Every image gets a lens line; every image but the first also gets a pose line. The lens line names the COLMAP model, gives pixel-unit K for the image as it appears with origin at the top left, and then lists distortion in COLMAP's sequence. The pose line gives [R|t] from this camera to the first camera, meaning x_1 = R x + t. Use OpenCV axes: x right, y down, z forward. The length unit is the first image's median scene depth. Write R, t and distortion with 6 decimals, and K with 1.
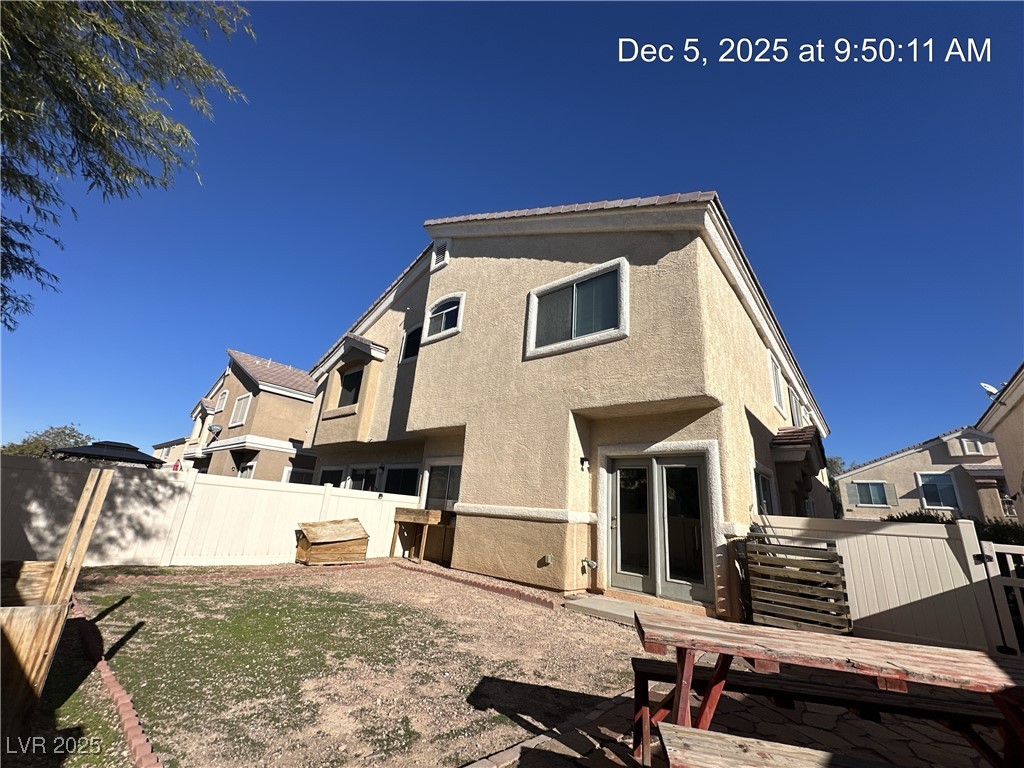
lens RADIAL K [[406.4, 0, 513.5], [0, 406.4, 387.2], [0, 0, 1]] dist [-0.002557, 0.000605]
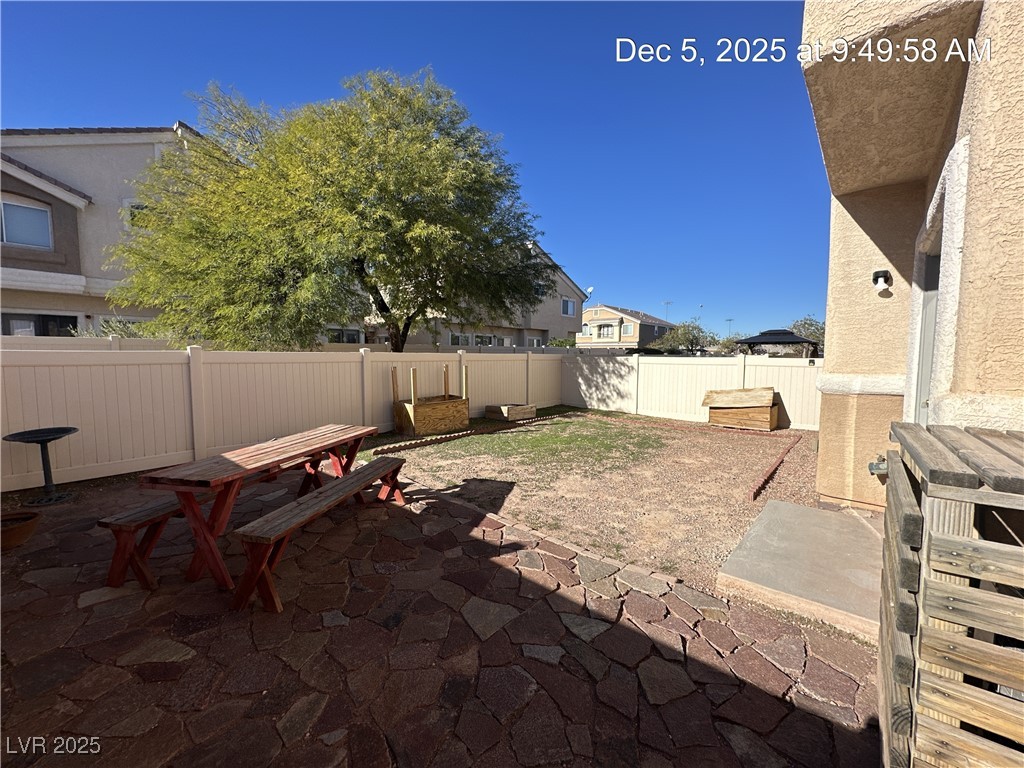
lens RADIAL K [[406.4, 0, 515.8], [0, 406.4, 383.5], [0, 0, 1]] dist [-0.002557, 0.000605]
pose [[-0.004210, -0.004377, -0.999982, 0.770581], [0.293188, 0.956039, -0.005419, 0.197441], [0.956045, -0.293206, -0.002741, 0.595364]]
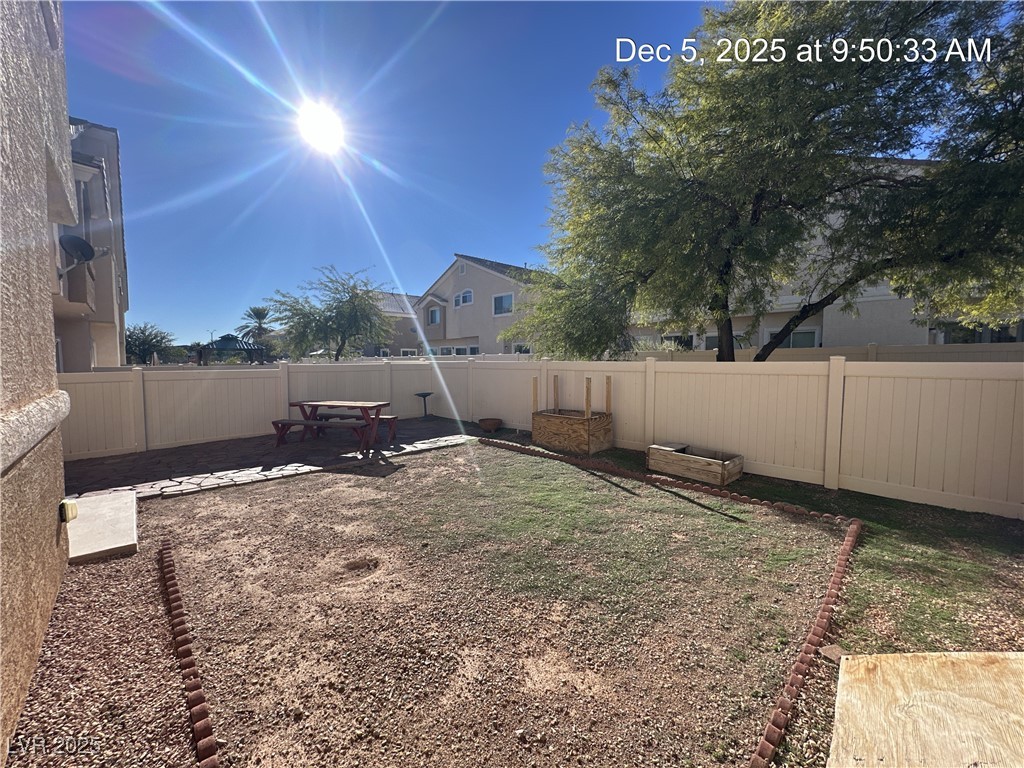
lens RADIAL K [[406.4, 0, 514.8], [0, 406.4, 386.3], [0, 0, 1]] dist [-0.002557, 0.000605]
pose [[-0.991320, -0.086284, 0.099191, -0.398118], [-0.107397, 0.966657, -0.232464, 0.364243], [-0.075826, -0.241100, -0.967534, 1.442404]]
